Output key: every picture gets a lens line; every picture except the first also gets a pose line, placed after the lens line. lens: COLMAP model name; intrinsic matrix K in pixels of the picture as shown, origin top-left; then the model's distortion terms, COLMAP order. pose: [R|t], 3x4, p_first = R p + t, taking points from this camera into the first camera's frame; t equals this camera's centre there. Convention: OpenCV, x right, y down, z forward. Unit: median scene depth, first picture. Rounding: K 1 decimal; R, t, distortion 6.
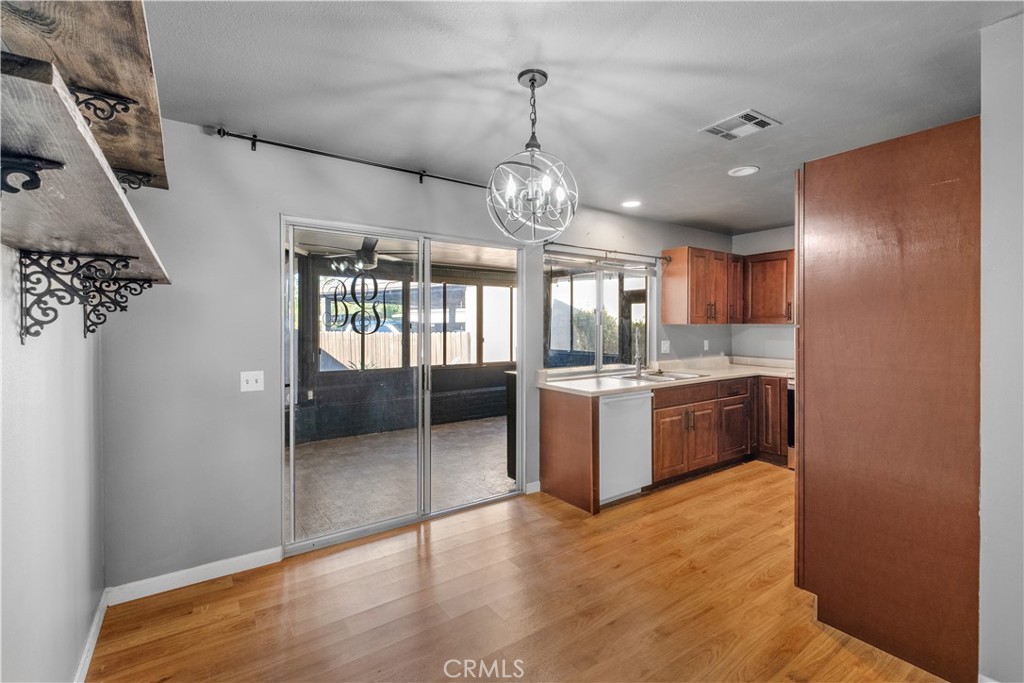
lens RADIAL K [[449.4, 0, 512.8], [0, 449.4, 331.7], [0, 0, 1]] dist [-0.008648, 0.000100]
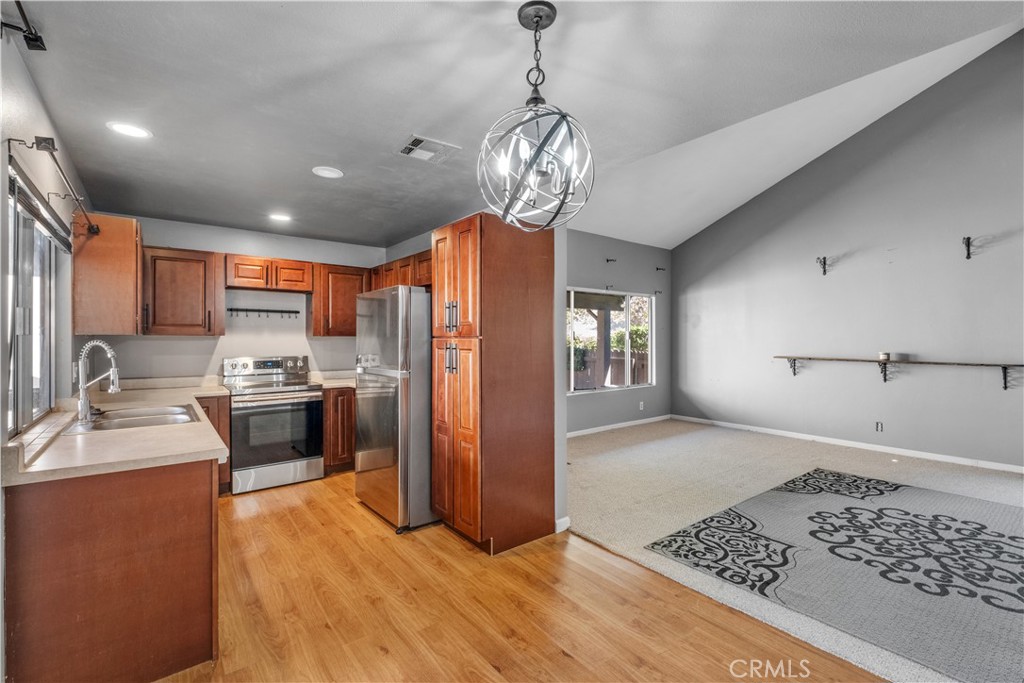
lens RADIAL K [[449.4, 0, 513.3], [0, 449.4, 340.9], [0, 0, 1]] dist [-0.008648, 0.000100]
pose [[-0.065527, -0.002429, 0.997848, -0.461399], [0.012028, 0.999922, 0.003224, -0.003774], [-0.997778, 0.012213, -0.065492, 0.699912]]
